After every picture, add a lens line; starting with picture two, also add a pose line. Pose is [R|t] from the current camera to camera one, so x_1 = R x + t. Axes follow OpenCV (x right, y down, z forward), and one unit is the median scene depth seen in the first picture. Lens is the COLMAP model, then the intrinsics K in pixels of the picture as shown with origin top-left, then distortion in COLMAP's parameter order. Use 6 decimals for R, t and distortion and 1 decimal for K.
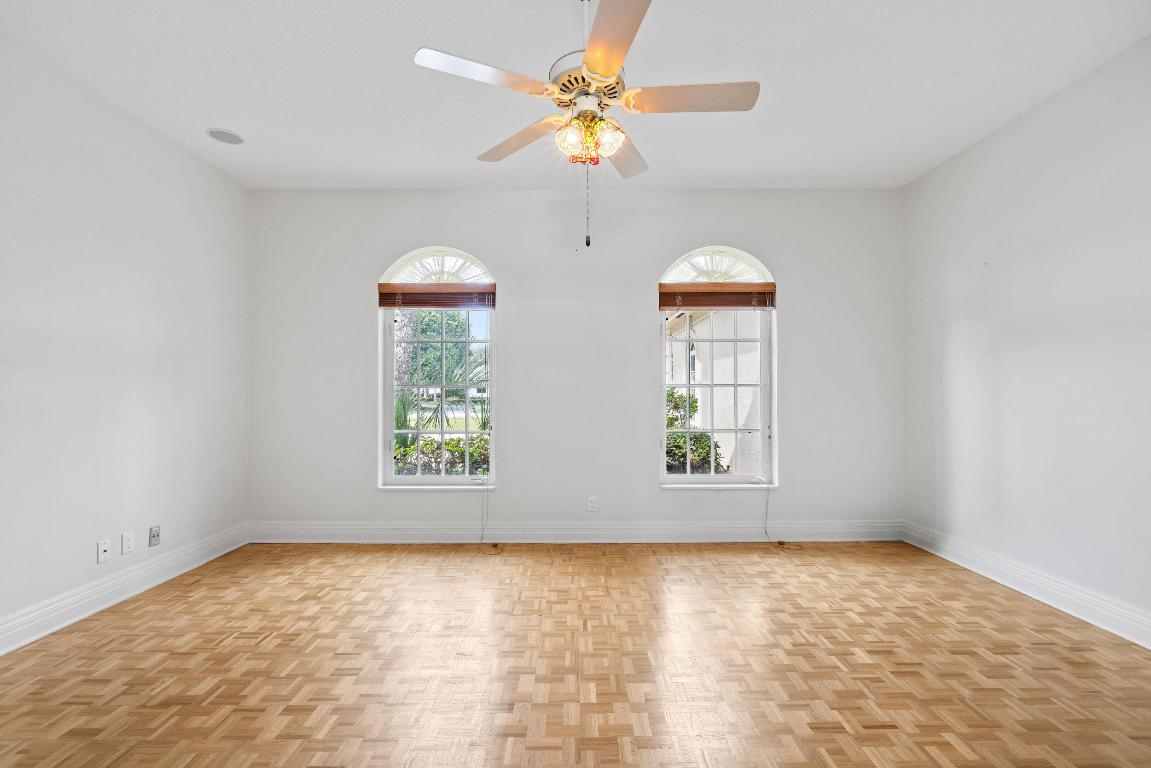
lens RADIAL K [[500.5, 0, 575.5], [0, 500.5, 384.0], [0, 0, 1]] dist [0.003124, 0.000538]
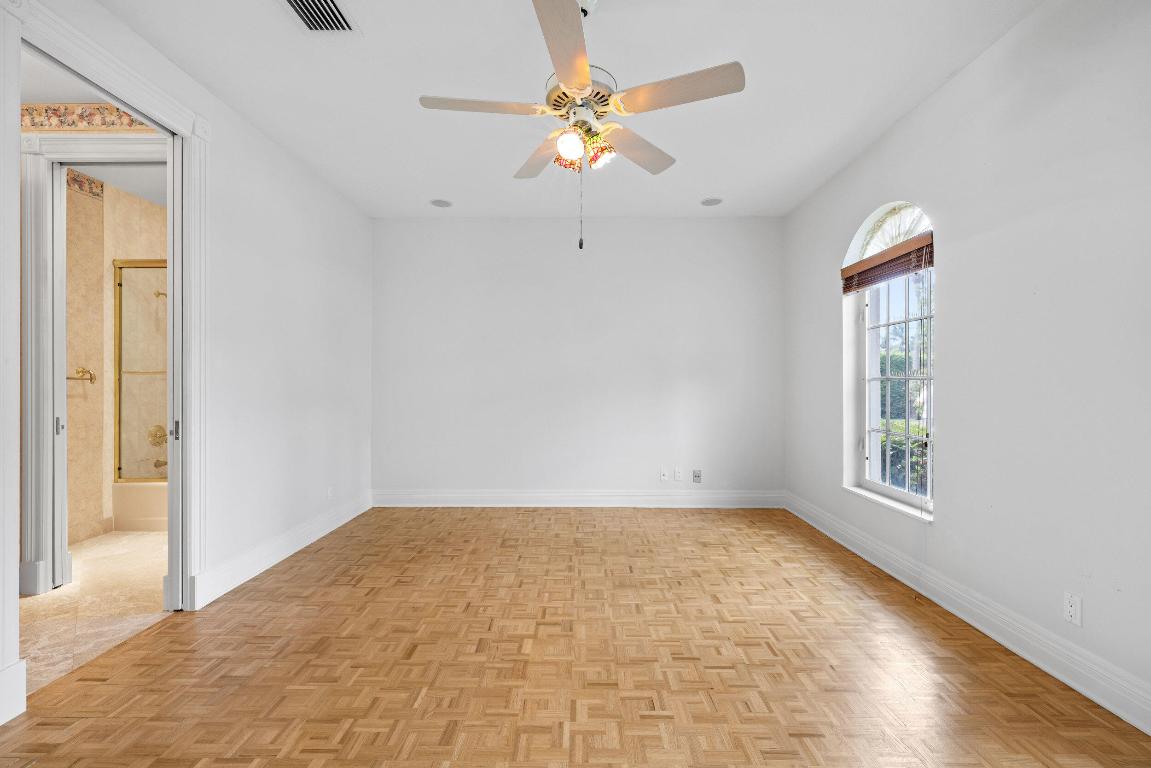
lens RADIAL K [[500.5, 0, 575.5], [0, 500.5, 384.0], [0, 0, 1]] dist [0.003124, 0.000538]
pose [[-0.045072, 0.000430, -0.998984, 0.689414], [0.015461, 0.999880, -0.000268, 0.008828], [0.998864, -0.015457, -0.045073, 0.652047]]
